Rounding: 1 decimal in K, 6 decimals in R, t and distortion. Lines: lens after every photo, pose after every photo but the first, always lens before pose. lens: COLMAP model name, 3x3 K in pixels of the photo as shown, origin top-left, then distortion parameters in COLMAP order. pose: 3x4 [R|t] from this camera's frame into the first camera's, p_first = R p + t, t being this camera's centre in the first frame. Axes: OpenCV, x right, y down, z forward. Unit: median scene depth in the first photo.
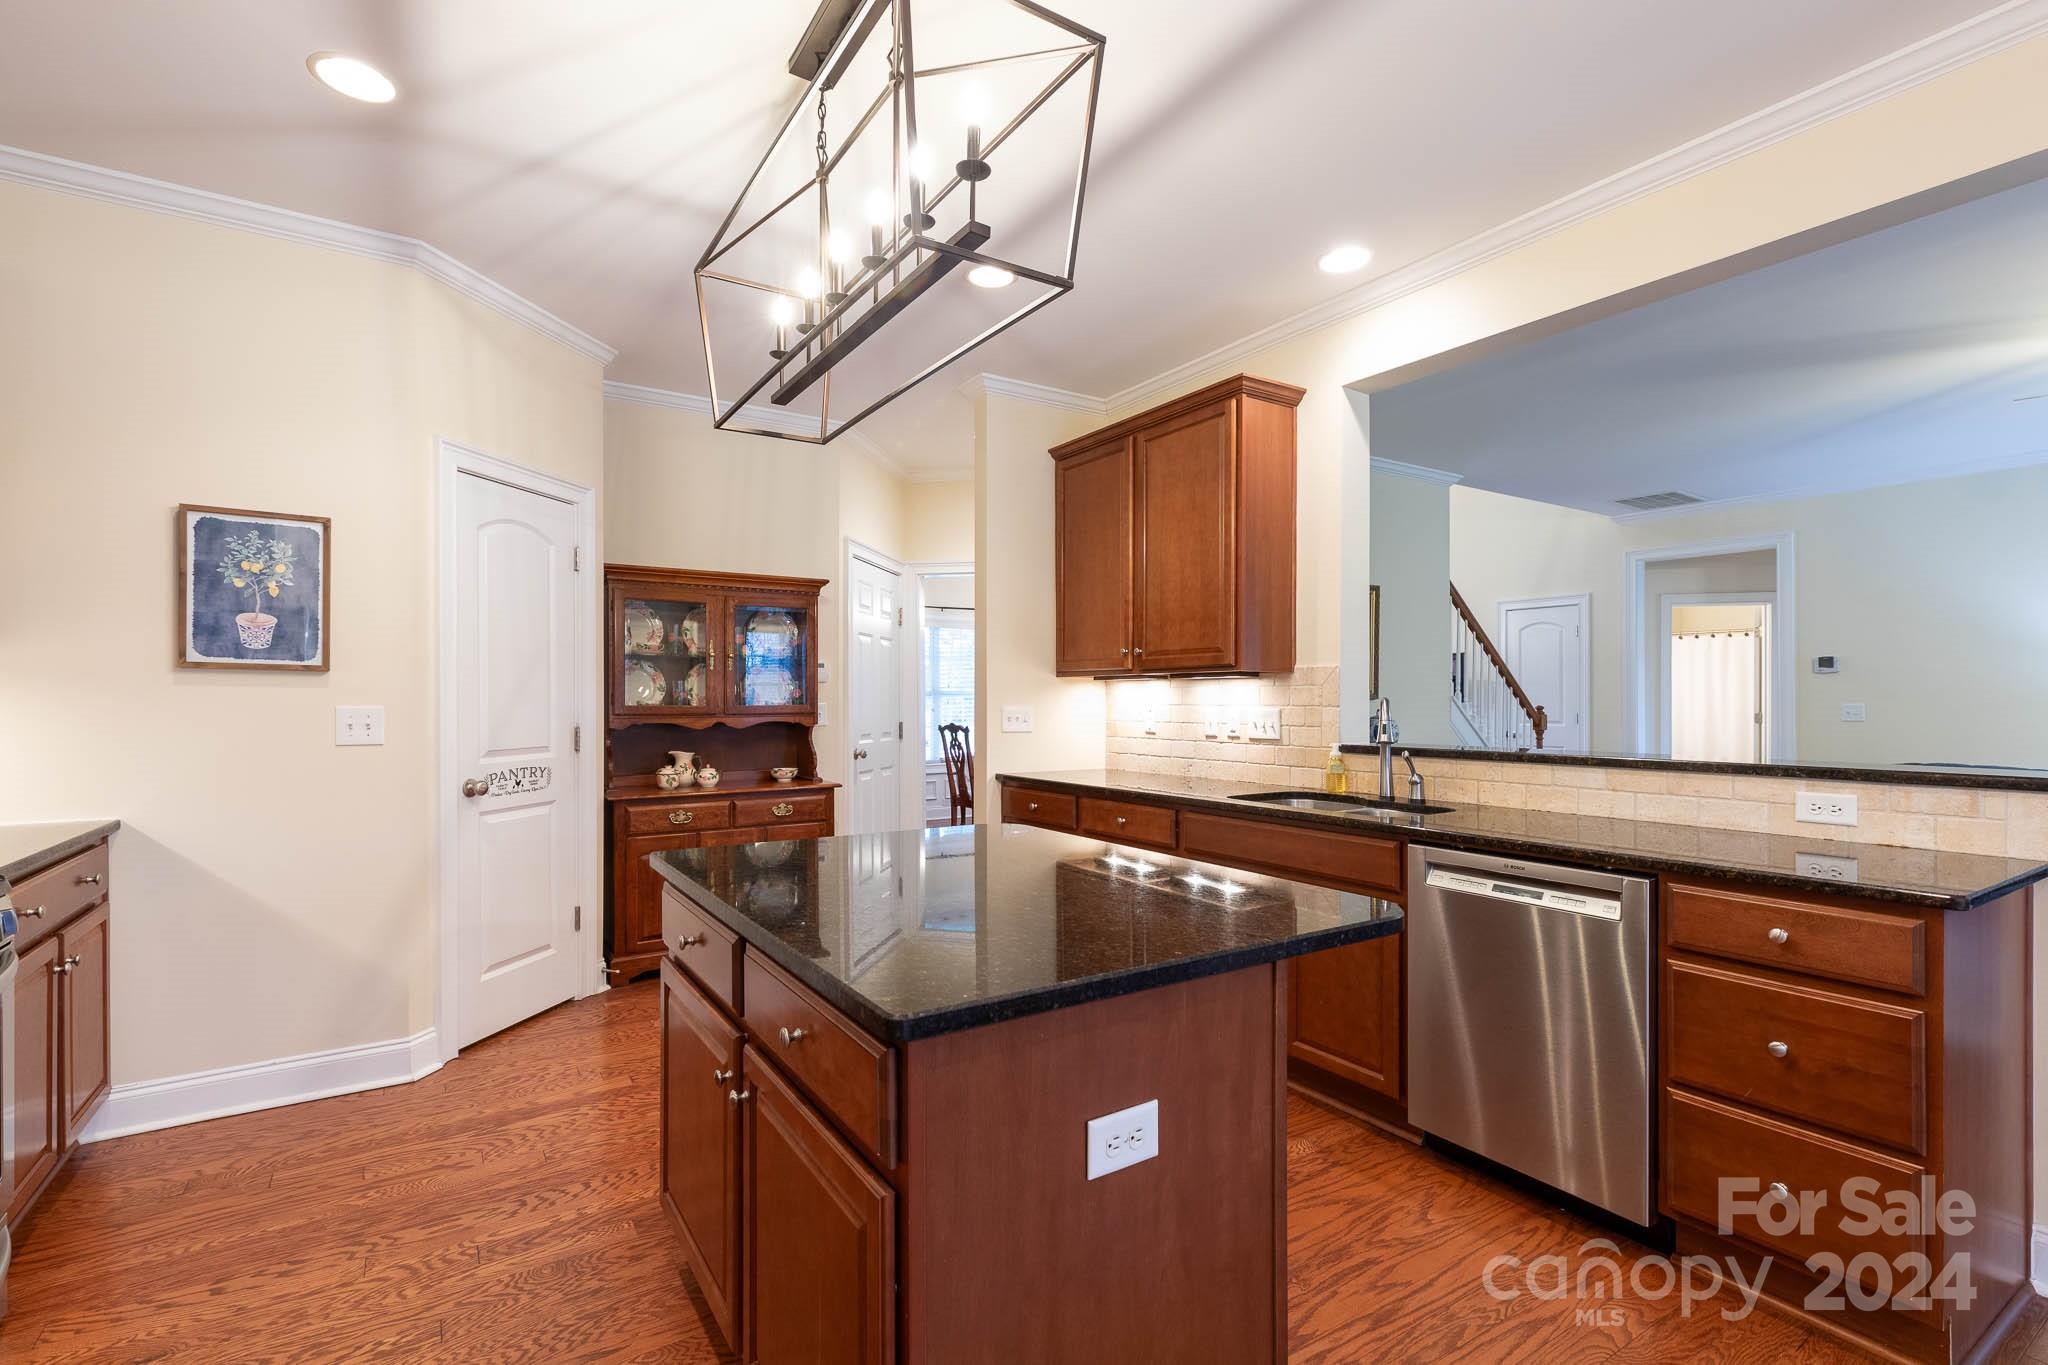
lens RADIAL K [[926.4, 0, 1027.6], [0, 926.4, 698.2], [0, 0, 1]] dist [0.005051, -0.000316]
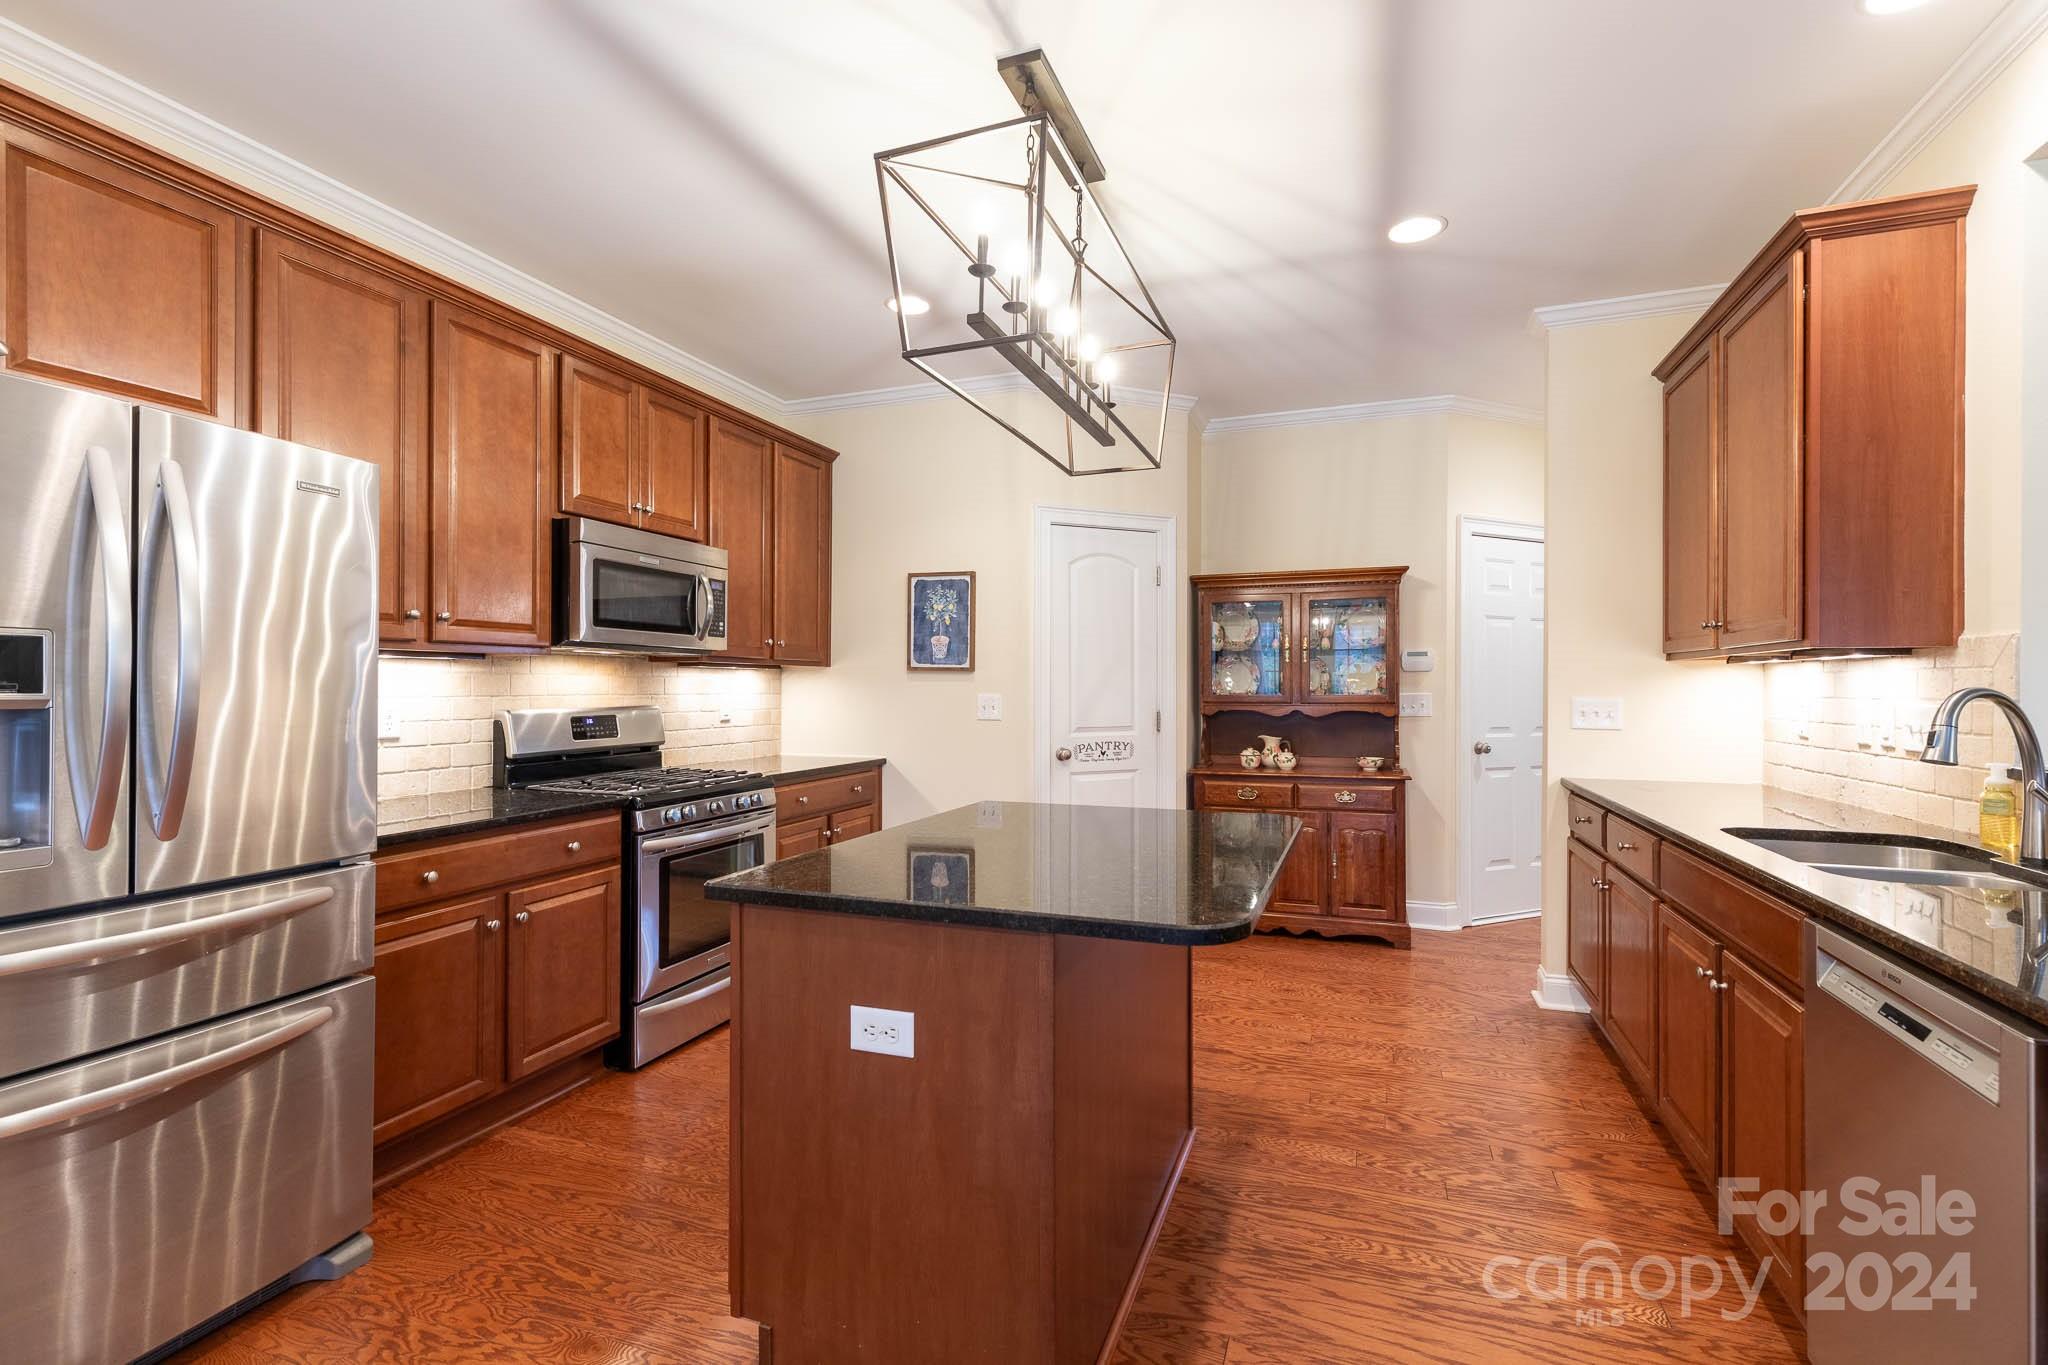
lens RADIAL K [[926.4, 0, 1026.1], [0, 926.4, 680.7], [0, 0, 1]] dist [0.005051, -0.000316]
pose [[0.594841, -0.006441, -0.803818, 0.387732], [0.001687, 0.999976, -0.006764, -0.001849], [0.803842, 0.002668, 0.594837, 0.118775]]
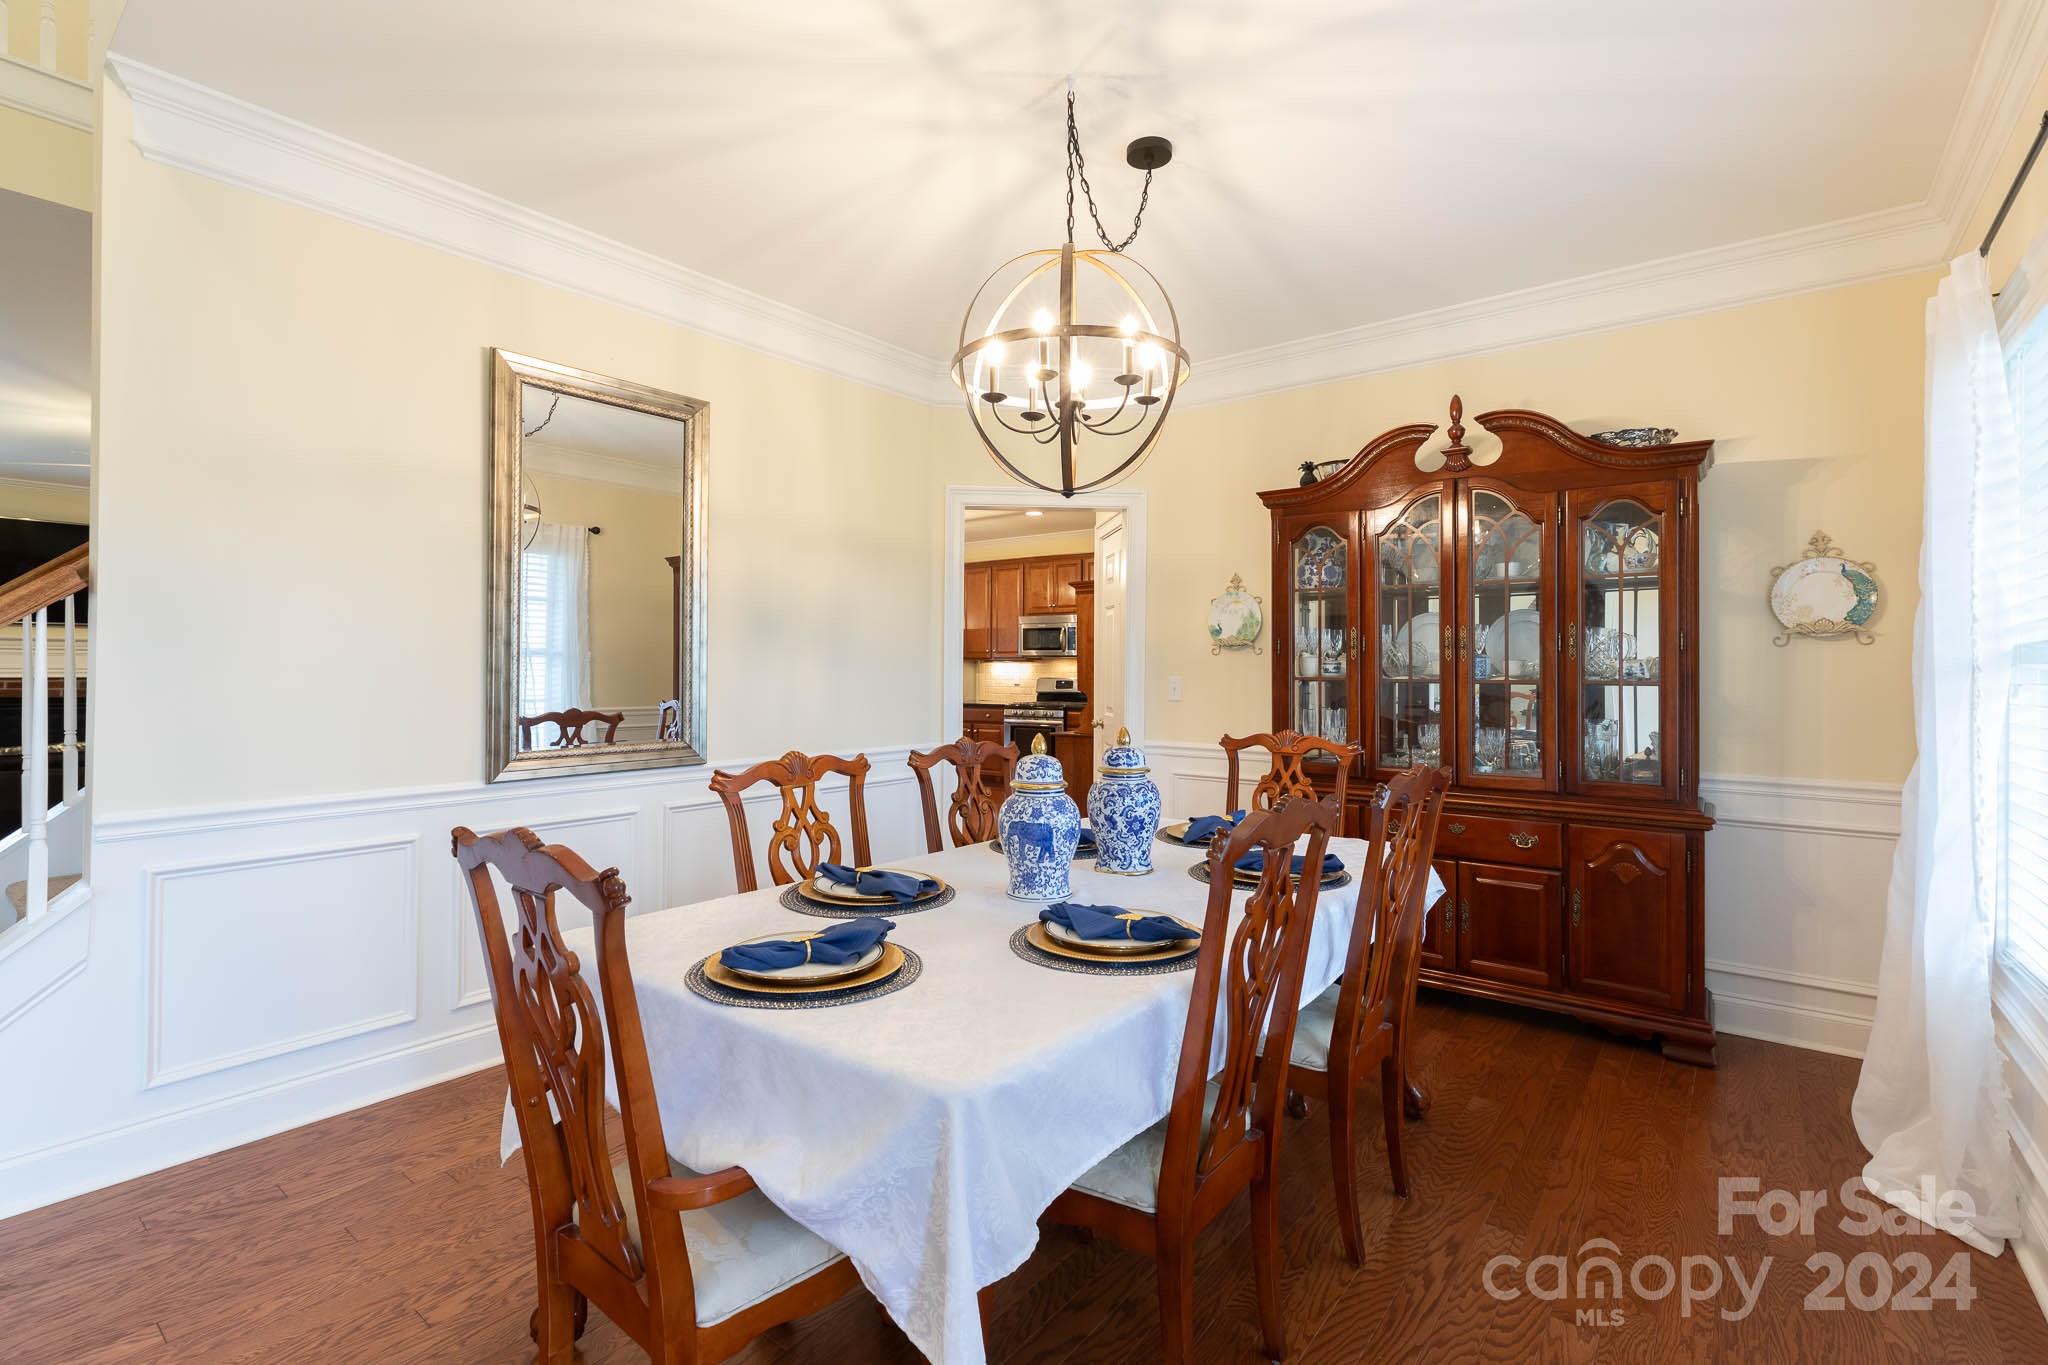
lens RADIAL K [[926.4, 0, 1010.1], [0, 926.4, 670.2], [0, 0, 1]] dist [0.005051, -0.000316]
pose [[-0.952001, 0.000085, -0.306096, 0.316979], [-0.000406, 0.999999, 0.001540, -0.006415], [0.306096, 0.001590, -0.951999, 2.626905]]
